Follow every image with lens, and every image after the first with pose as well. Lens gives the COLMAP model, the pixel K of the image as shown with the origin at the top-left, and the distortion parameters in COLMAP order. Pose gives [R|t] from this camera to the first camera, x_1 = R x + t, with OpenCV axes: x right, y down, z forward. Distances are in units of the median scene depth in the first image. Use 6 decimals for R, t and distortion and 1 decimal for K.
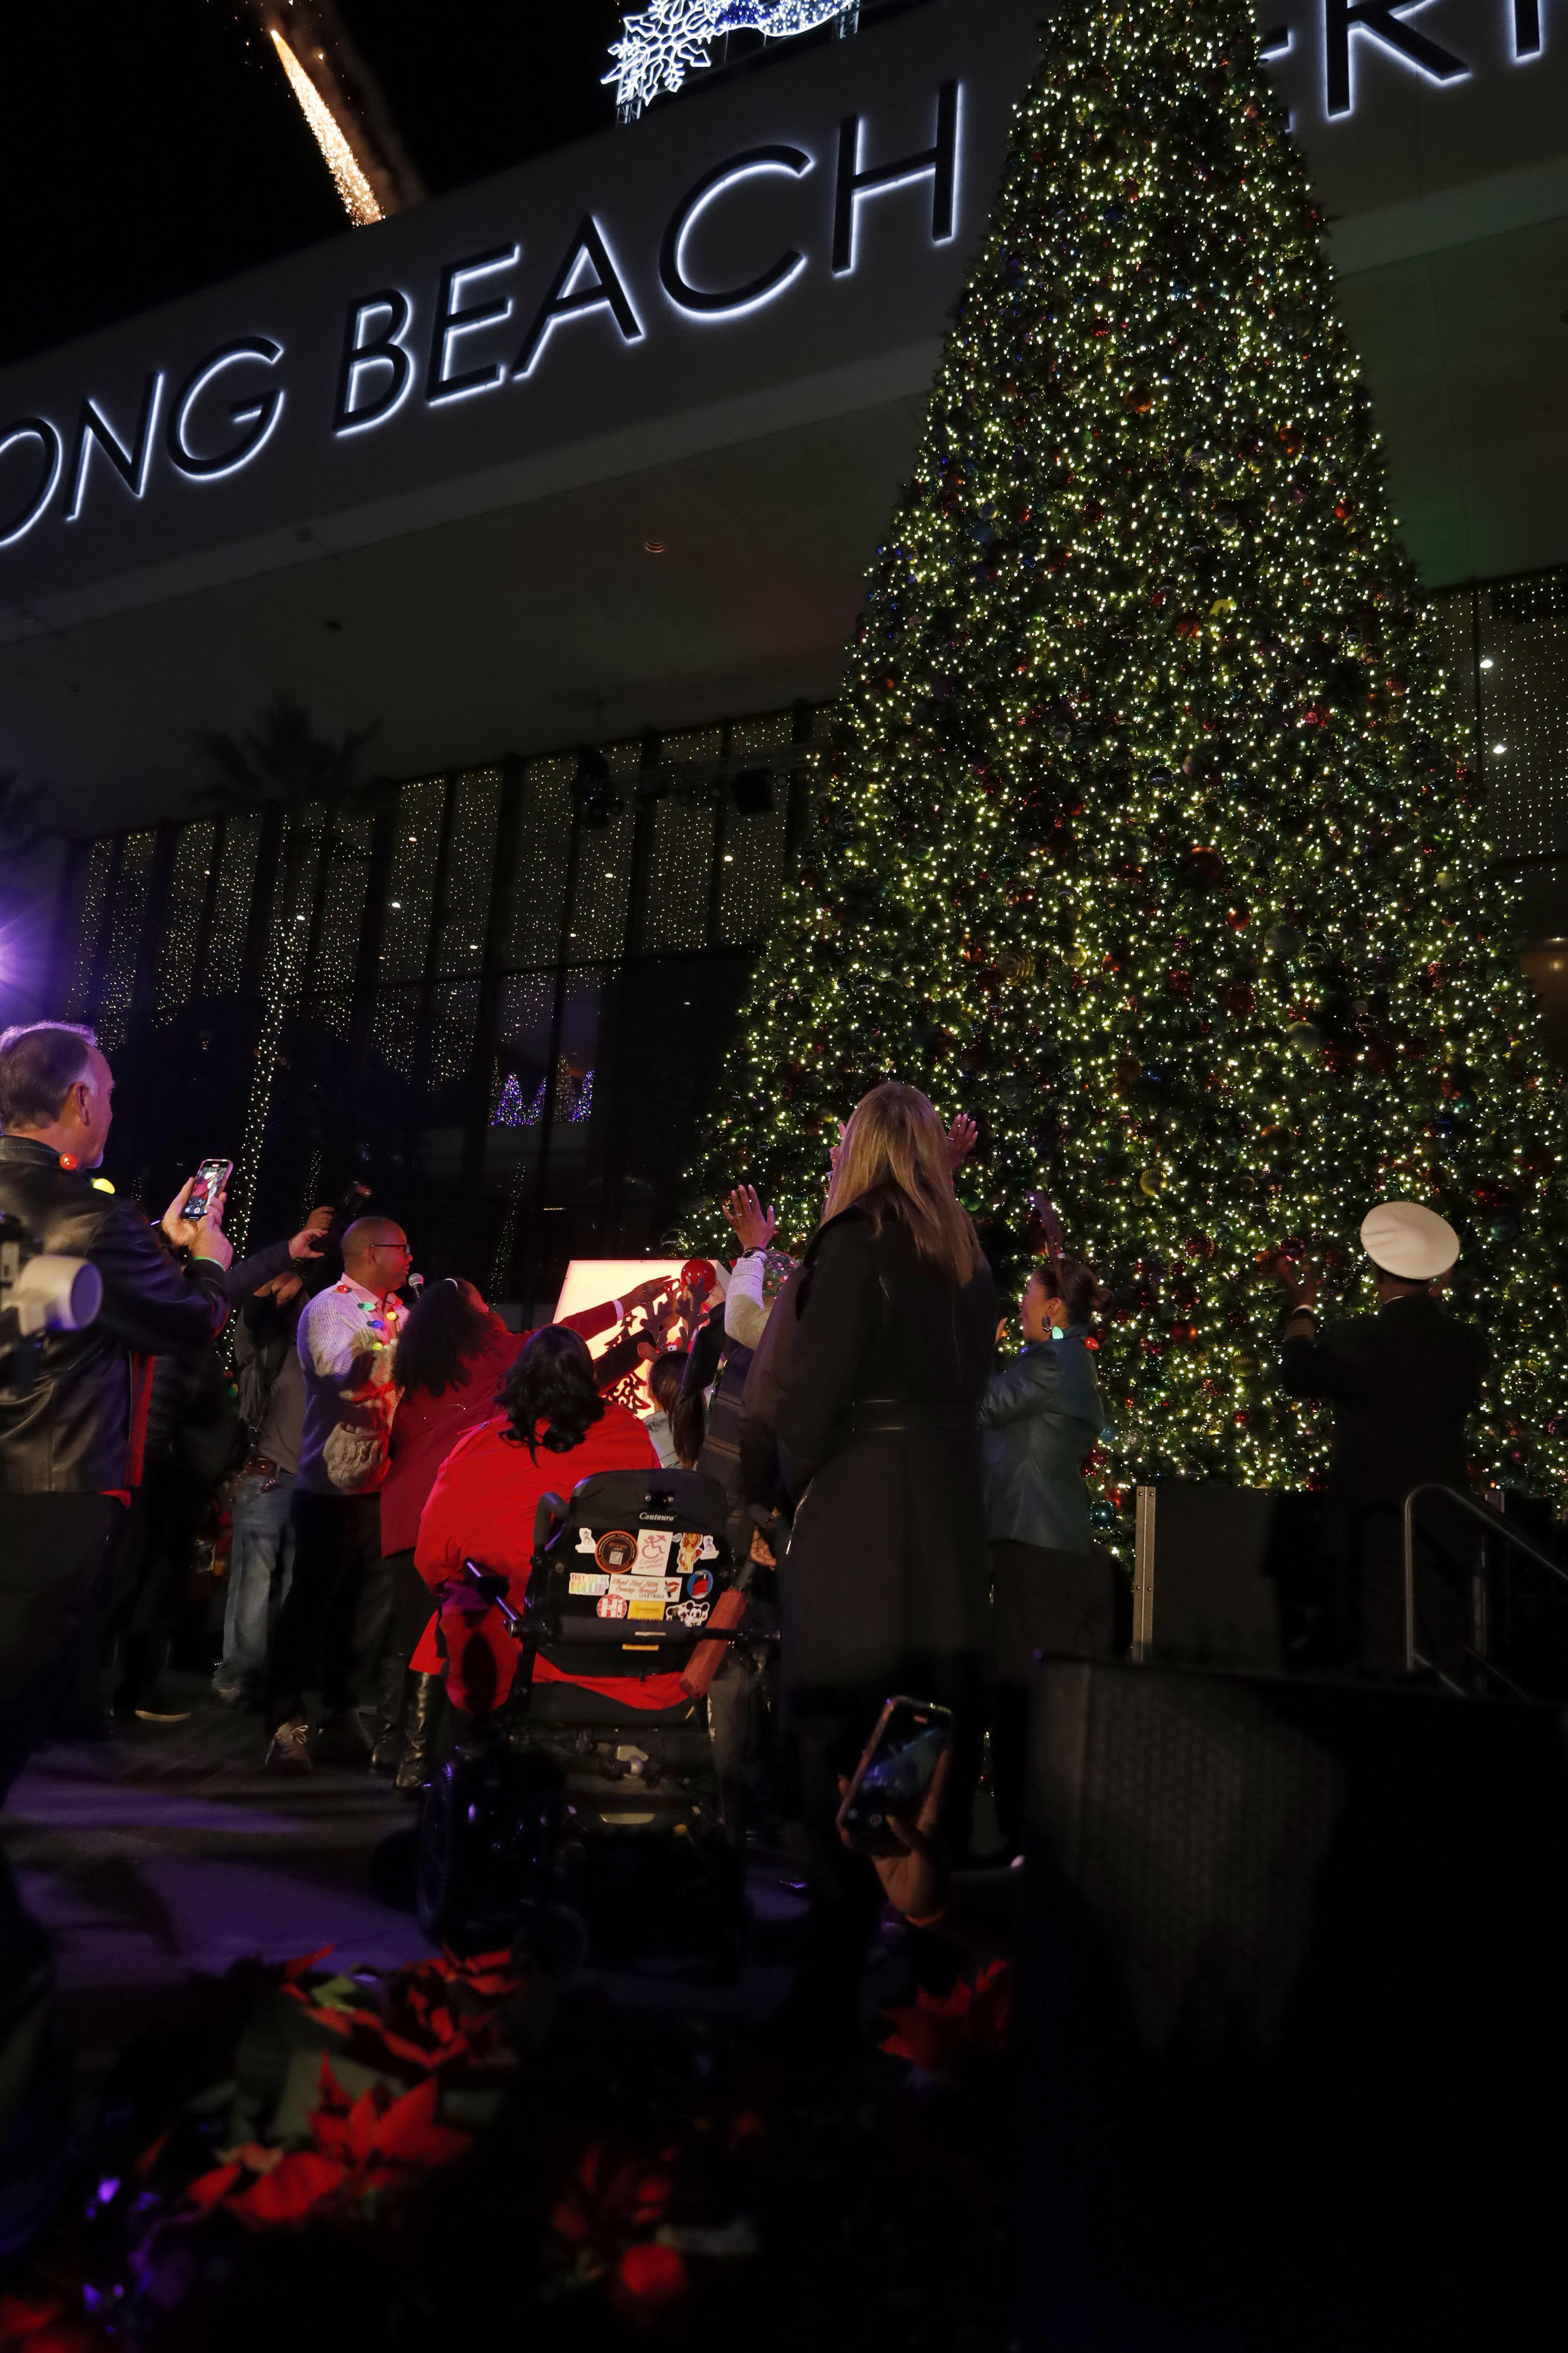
lens RADIAL K [[1608.7, 0, 773.5], [0, 1608.7, 1172.7], [0, 0, 1]] dist [0.006218, -0.003105]
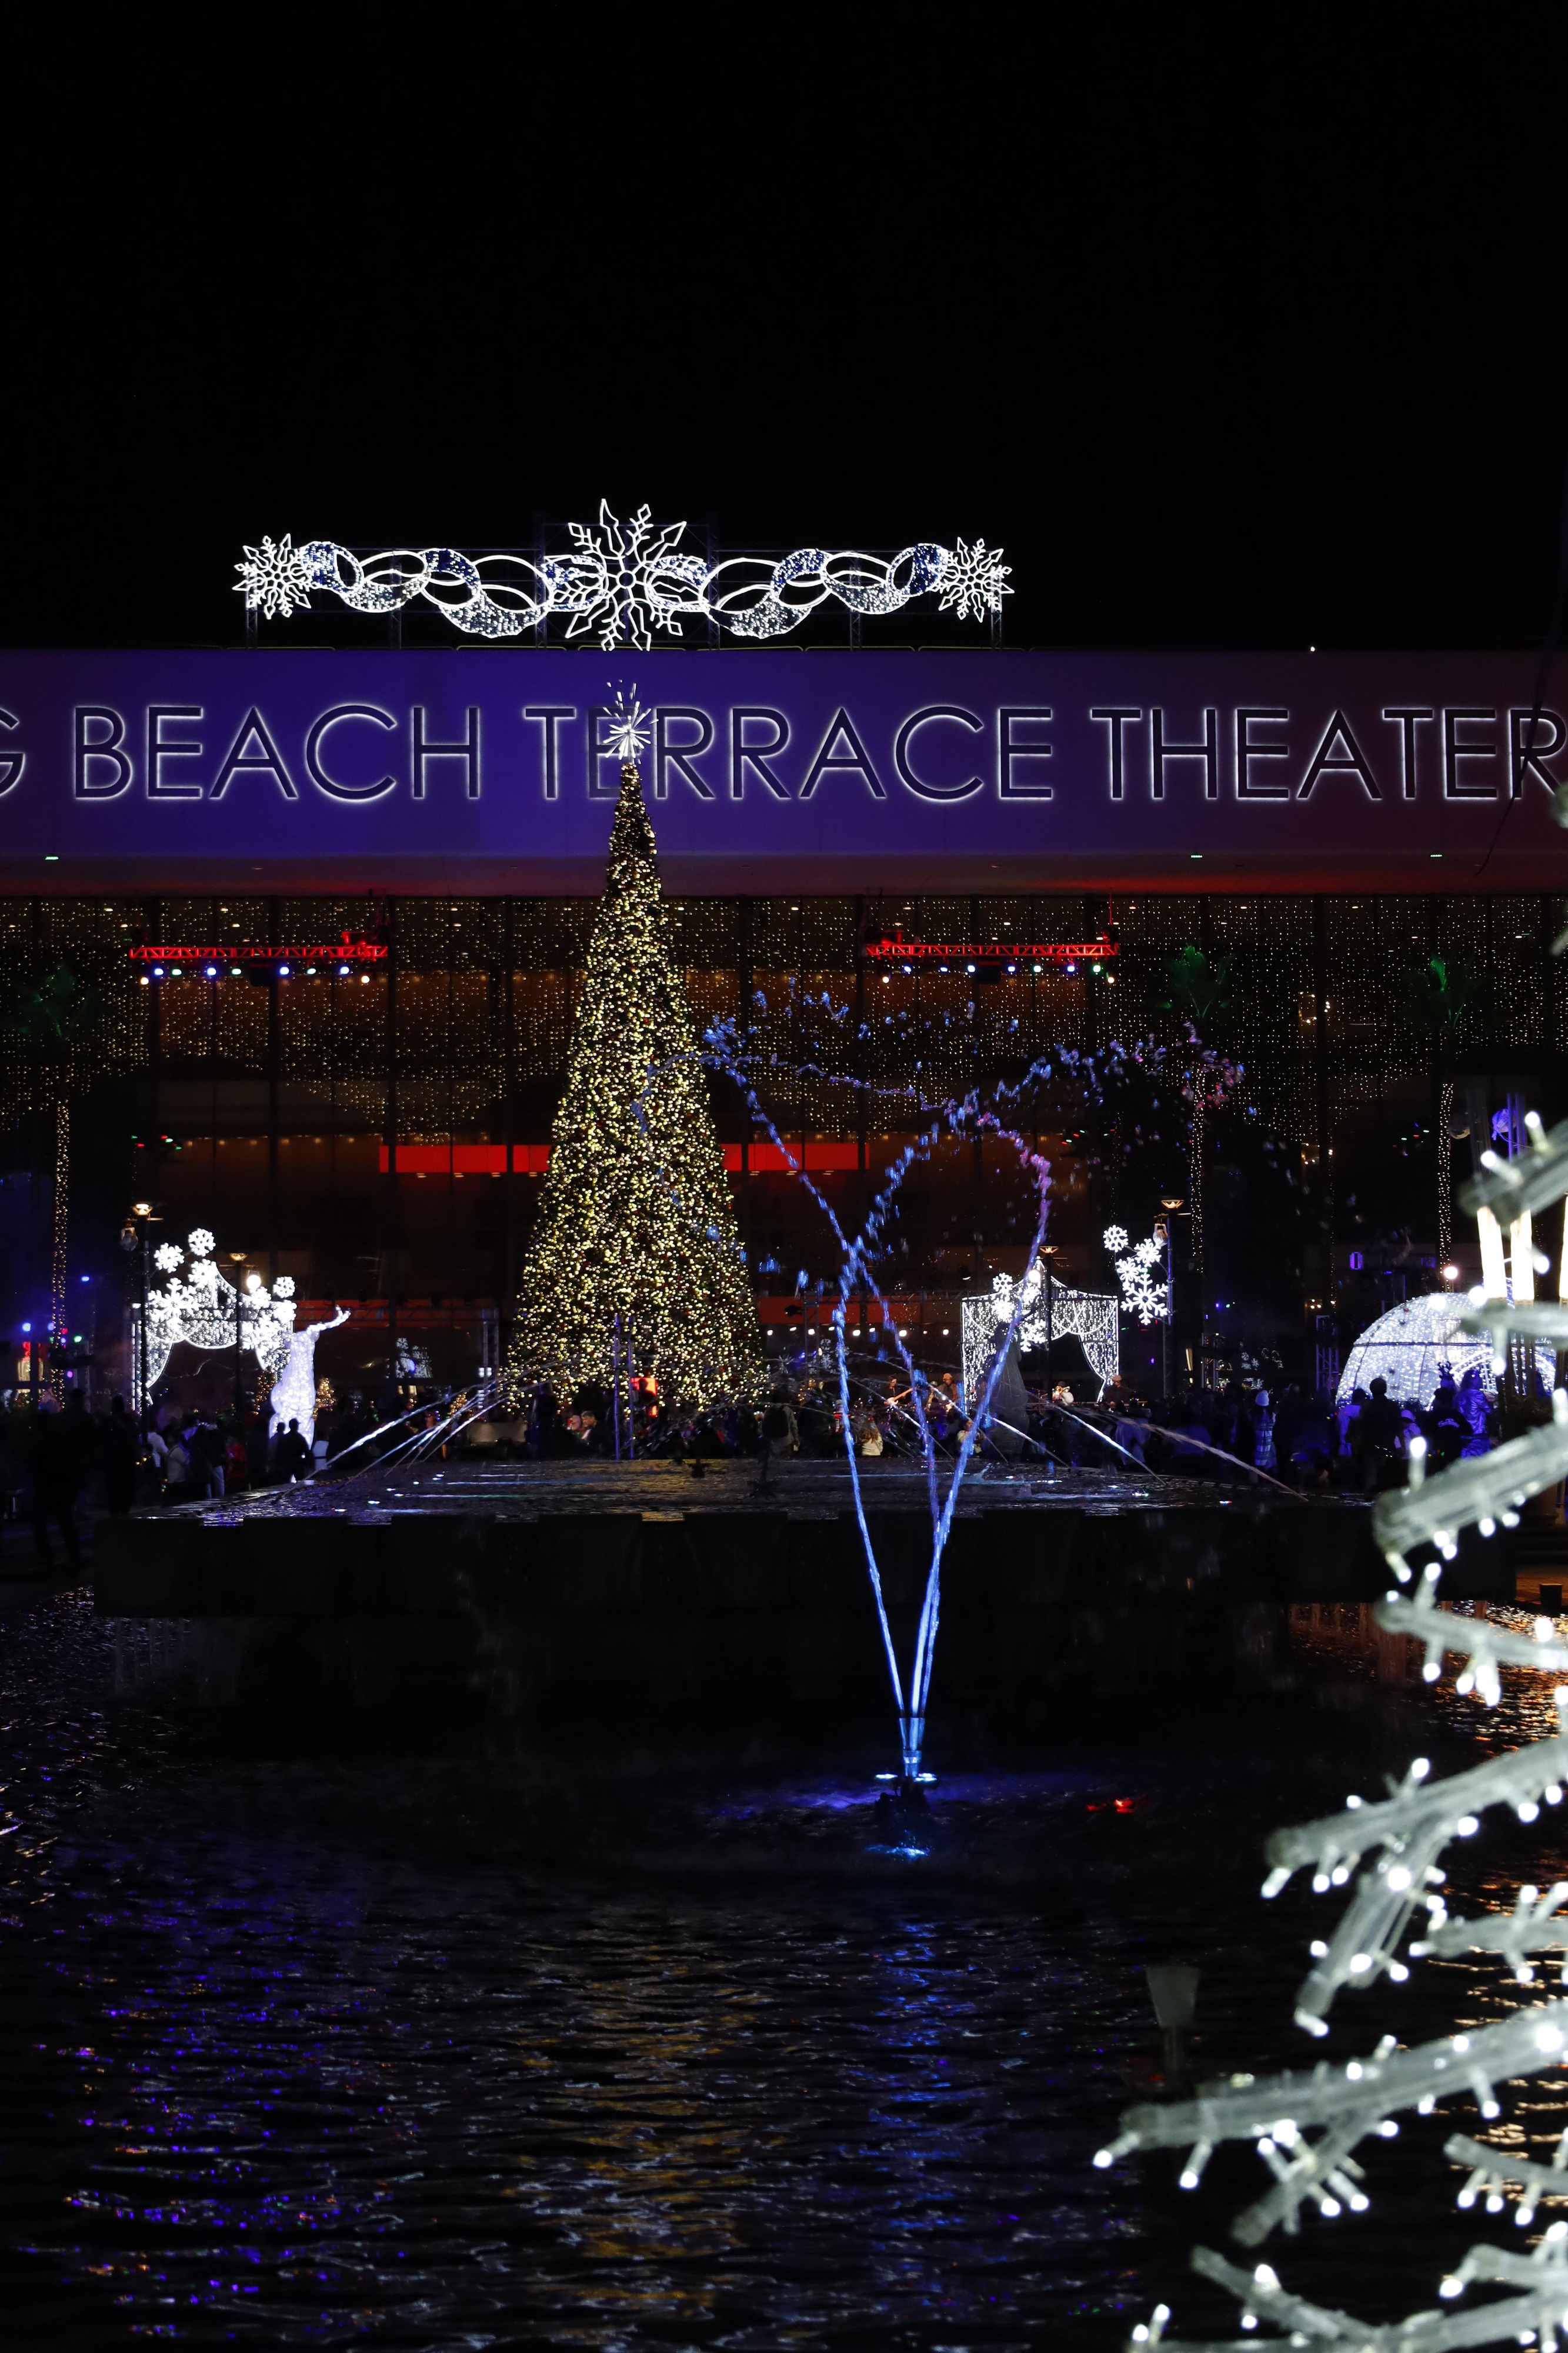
lens RADIAL K [[3367.4, 0, 784.0], [0, 3367.4, 1176.5], [0, 0, 1]] dist [0.004376, 0.000155]
pose [[0.867394, -0.033682, 0.496481, -1.487797], [-0.035230, 0.991047, 0.128784, -0.594764], [-0.496374, -0.129198, 0.858441, -2.563517]]
